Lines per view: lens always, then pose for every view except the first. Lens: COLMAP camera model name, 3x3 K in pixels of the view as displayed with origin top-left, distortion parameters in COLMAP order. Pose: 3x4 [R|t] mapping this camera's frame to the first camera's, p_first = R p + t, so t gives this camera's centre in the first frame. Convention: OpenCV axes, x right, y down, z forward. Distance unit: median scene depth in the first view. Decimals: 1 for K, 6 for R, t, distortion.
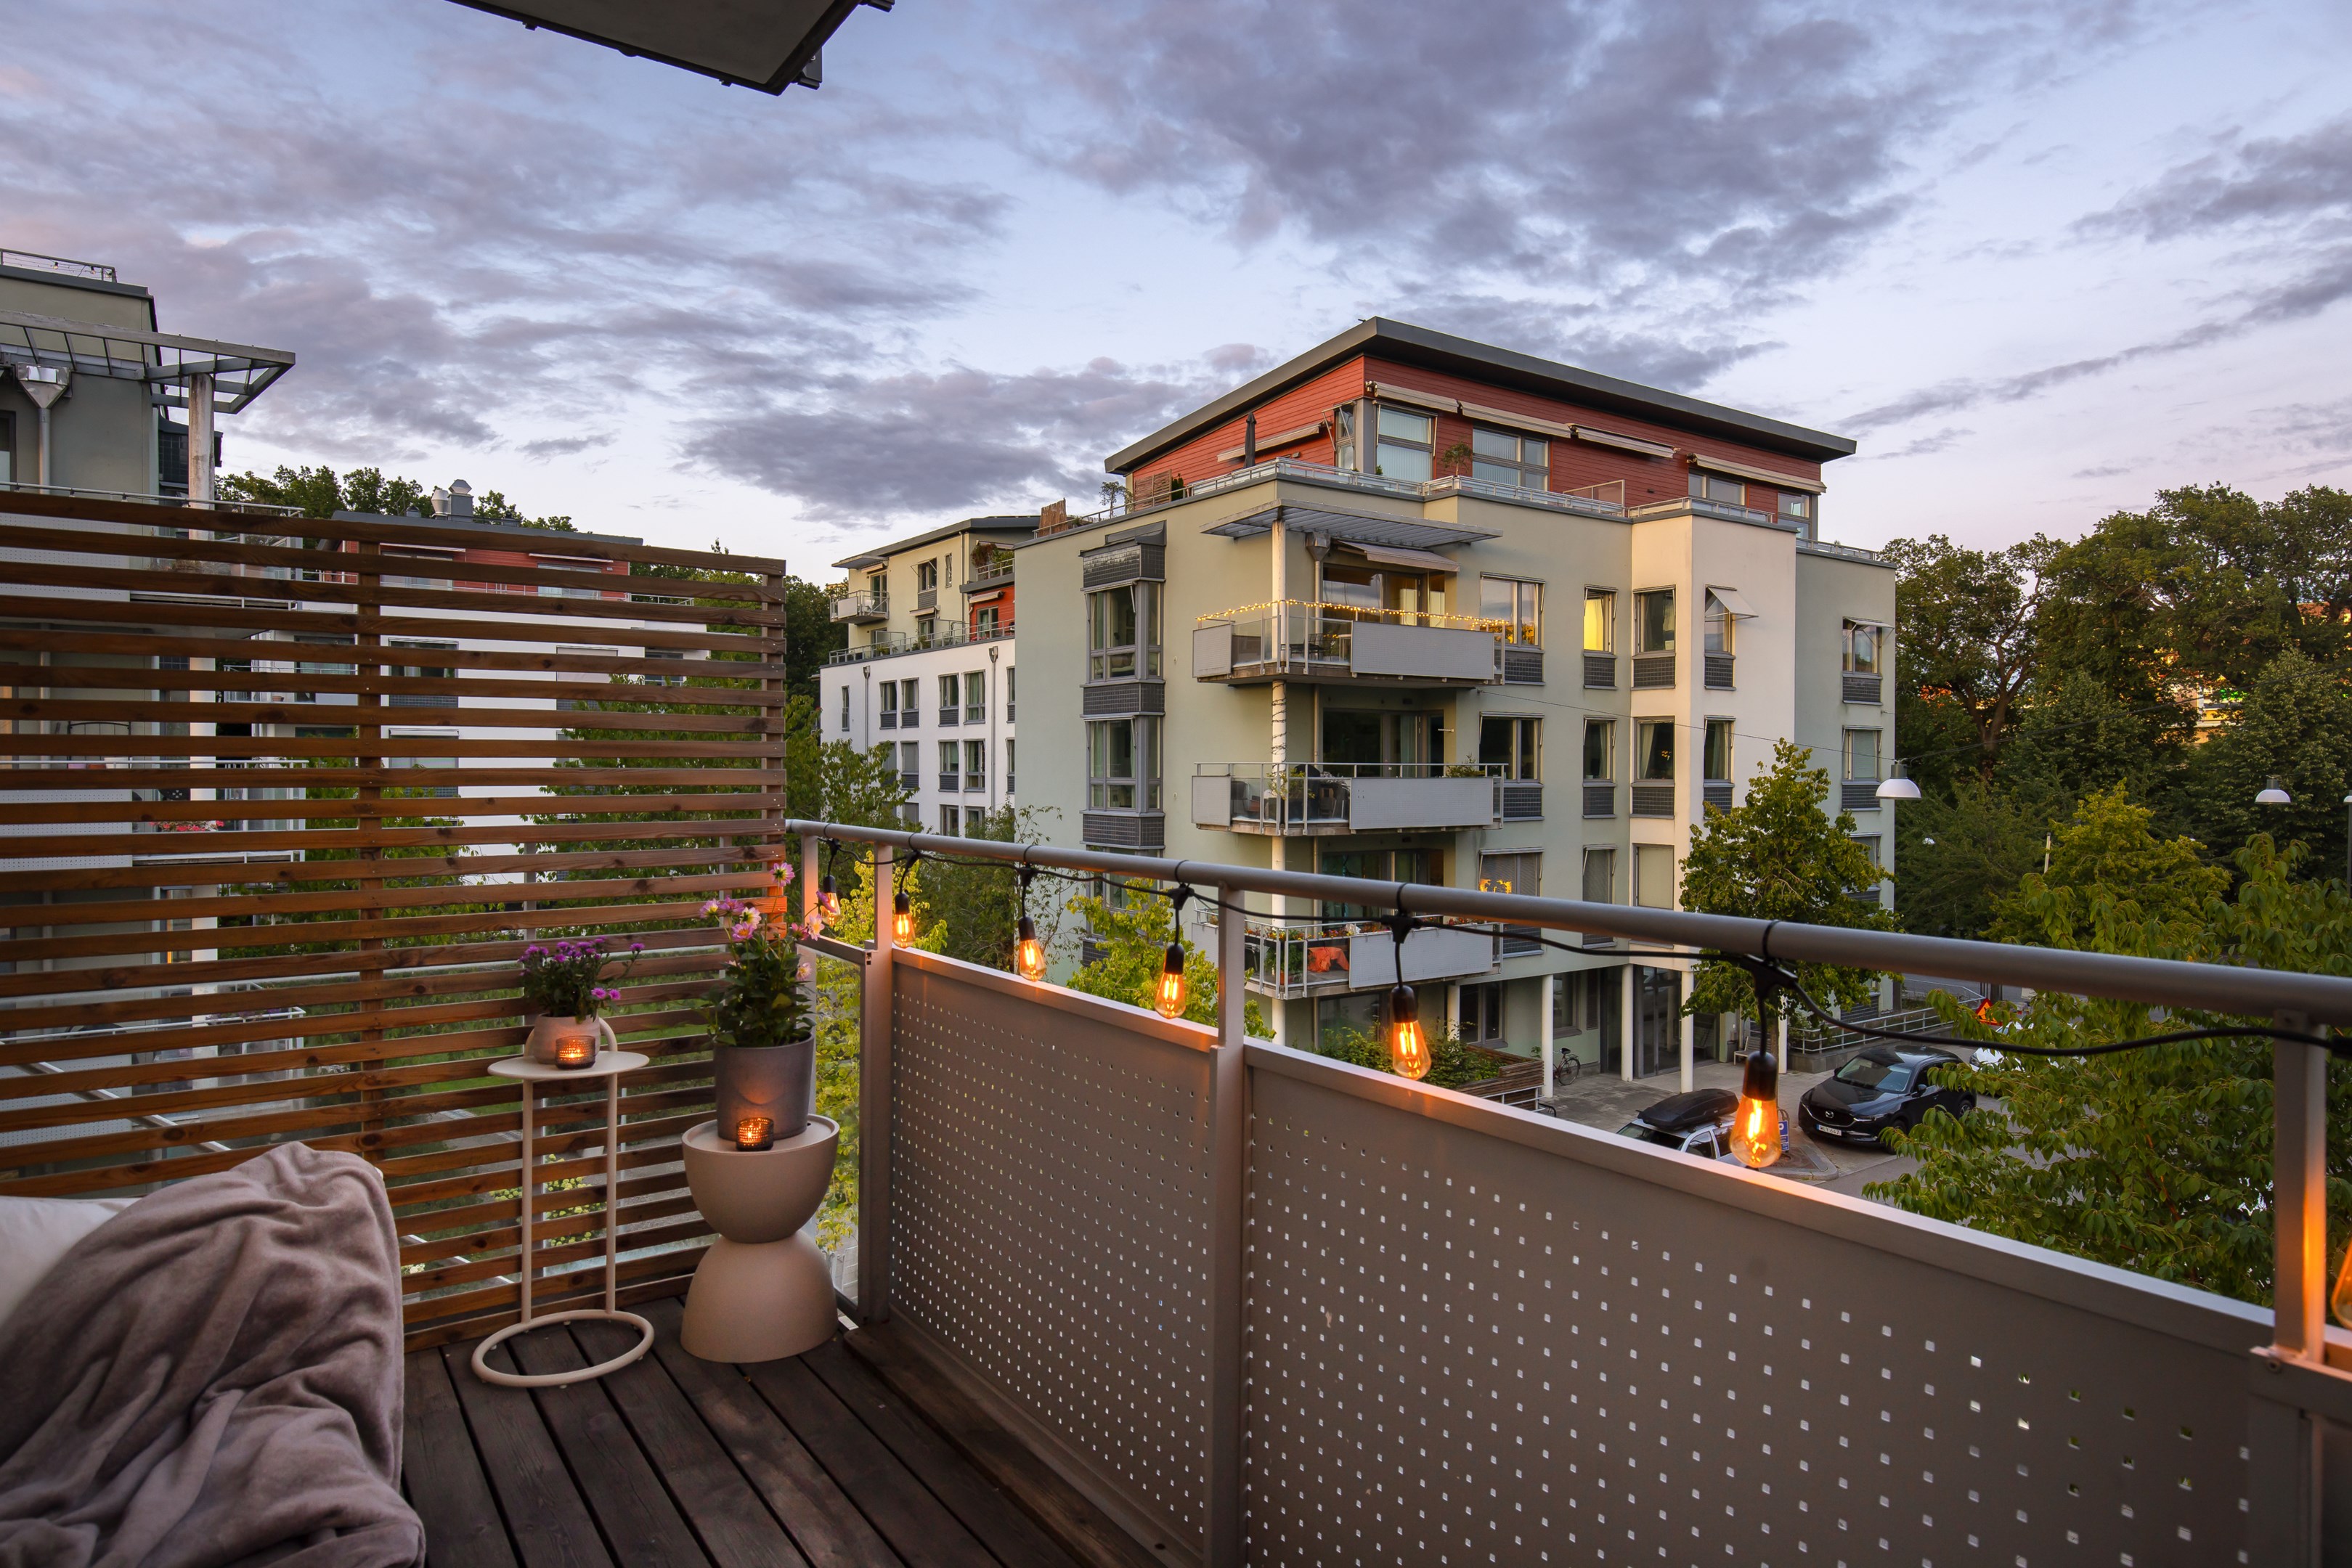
lens RADIAL K [[1476.3, 0, 1176.0], [0, 1476.3, 784.0], [0, 0, 1]] dist [-0.003219, -0.000120]
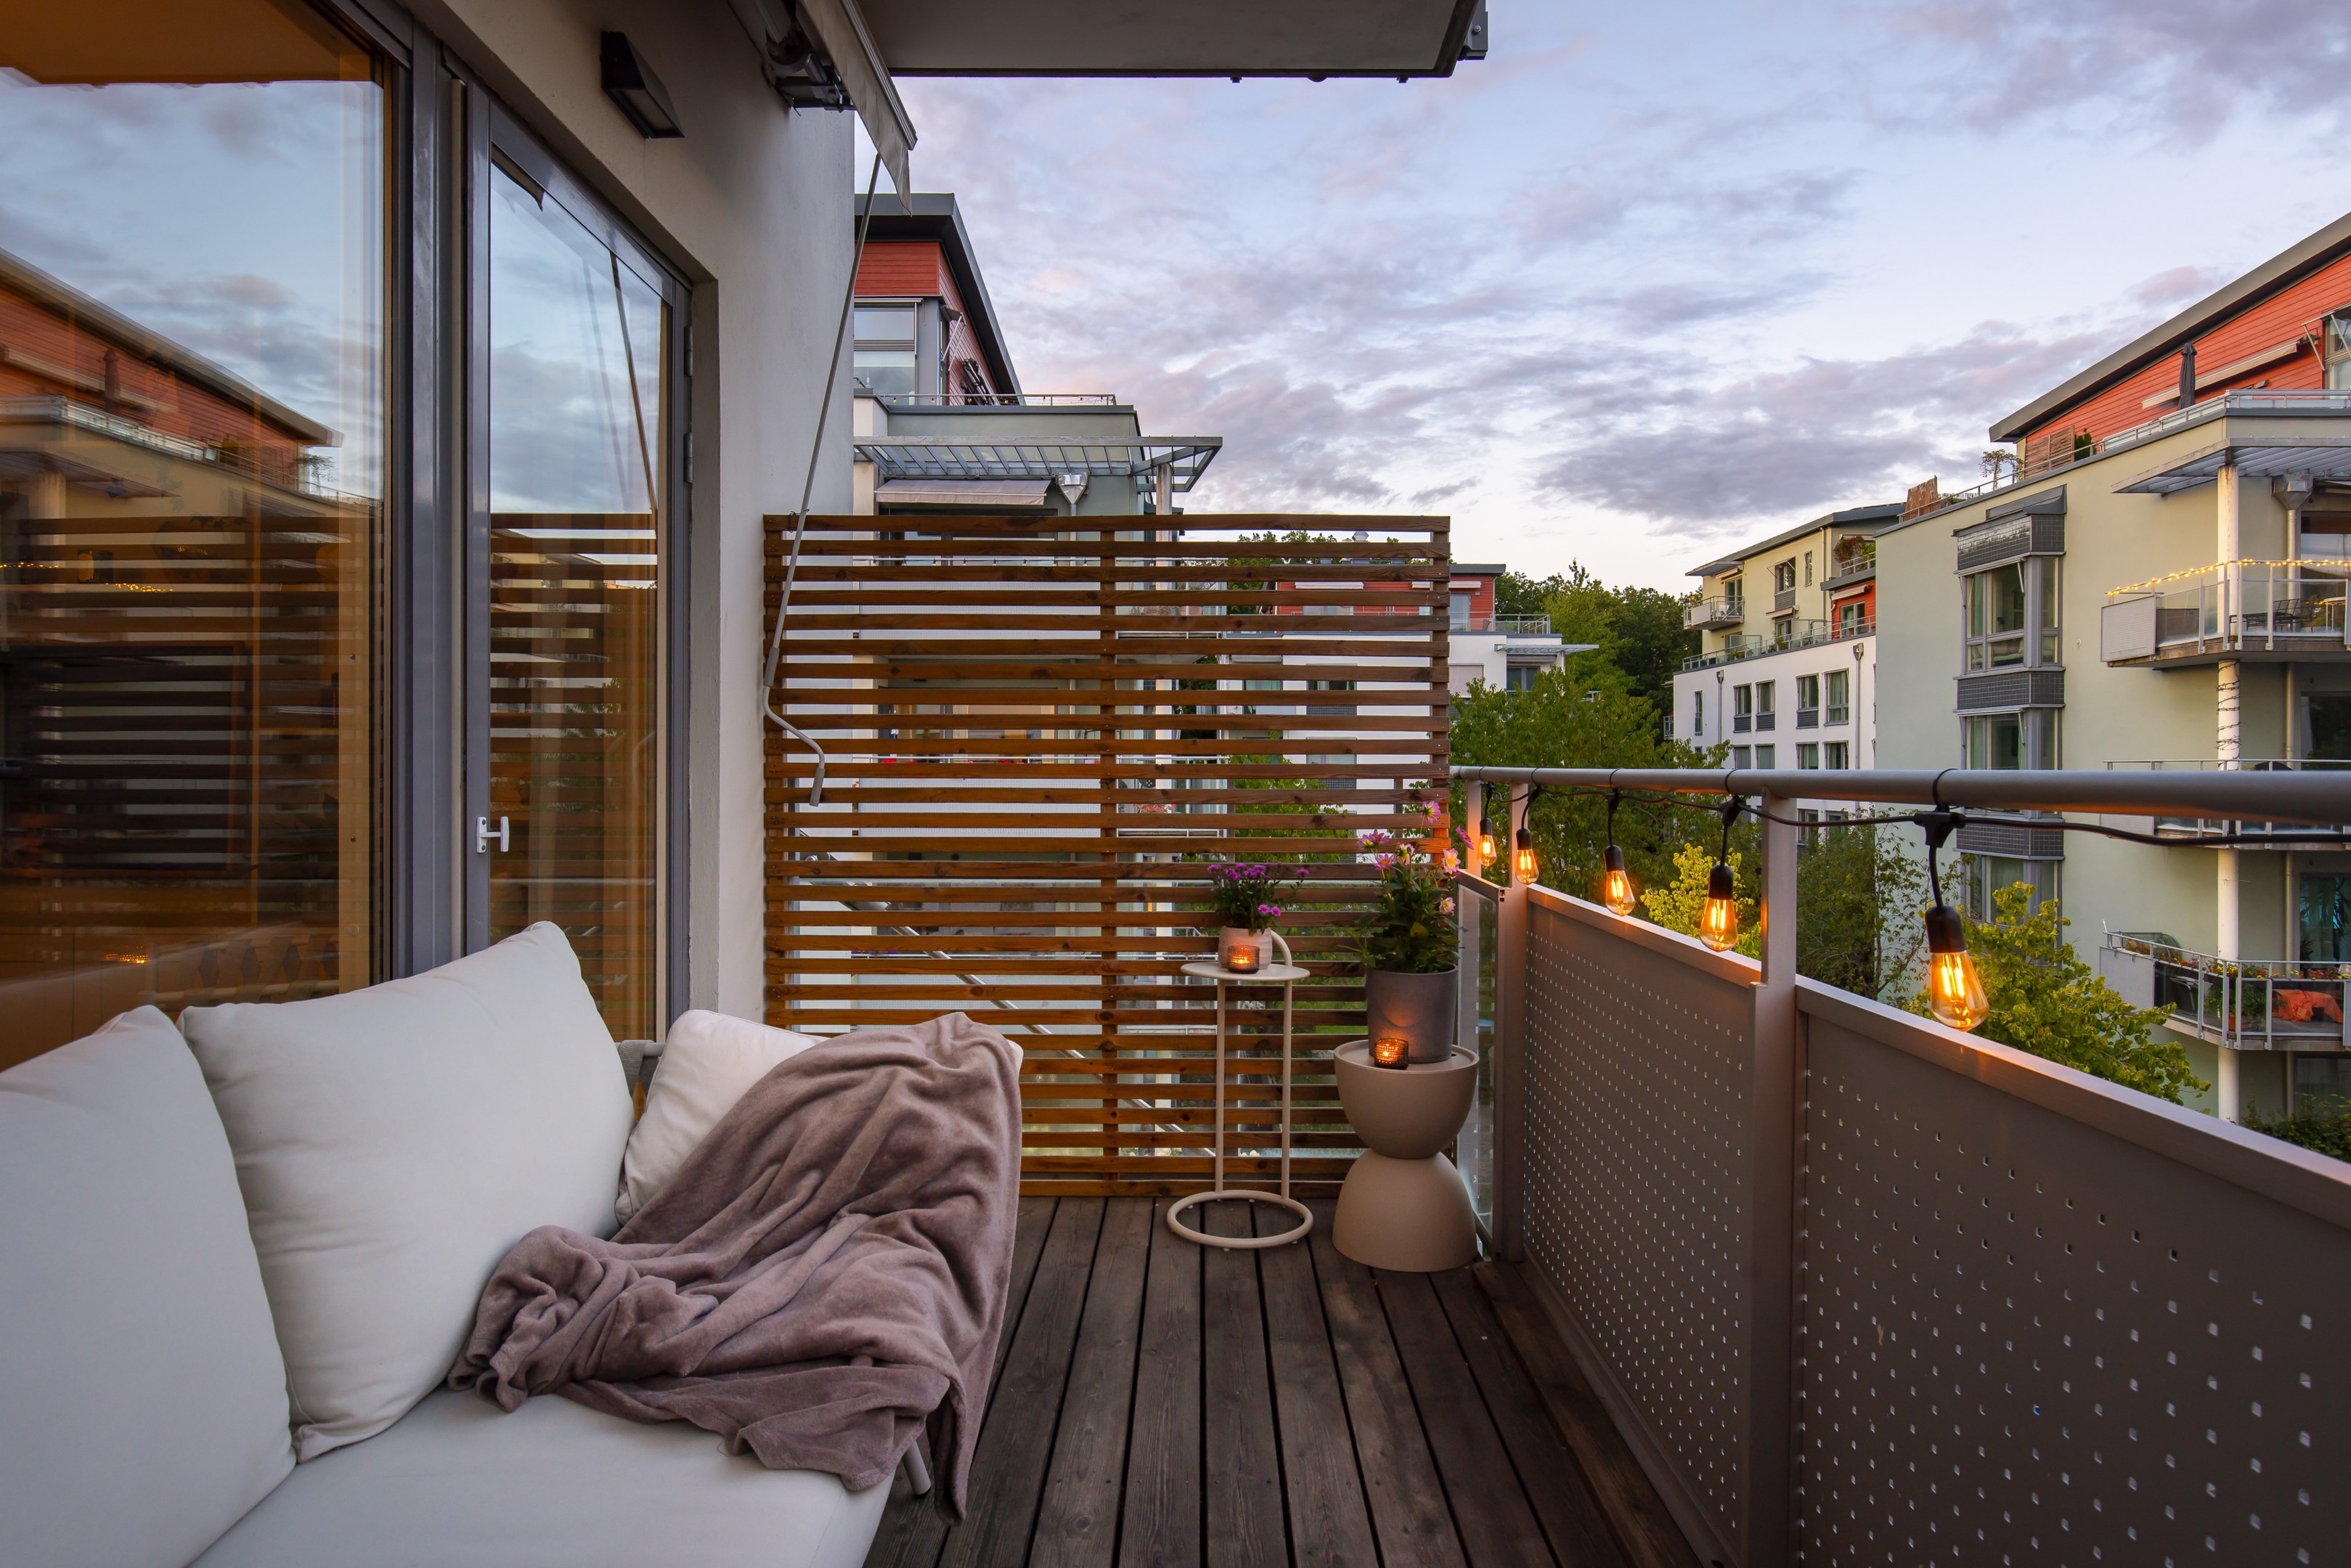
lens RADIAL K [[1337.6, 0, 1175.5], [0, 1337.6, 784.0], [0, 0, 1]] dist [-0.049563, 0.034094]
pose [[0.771226, -0.002587, -0.636556, 0.086092], [-0.018561, 0.999475, -0.026550, 0.030558], [0.636290, 0.032291, 0.770774, 0.067289]]
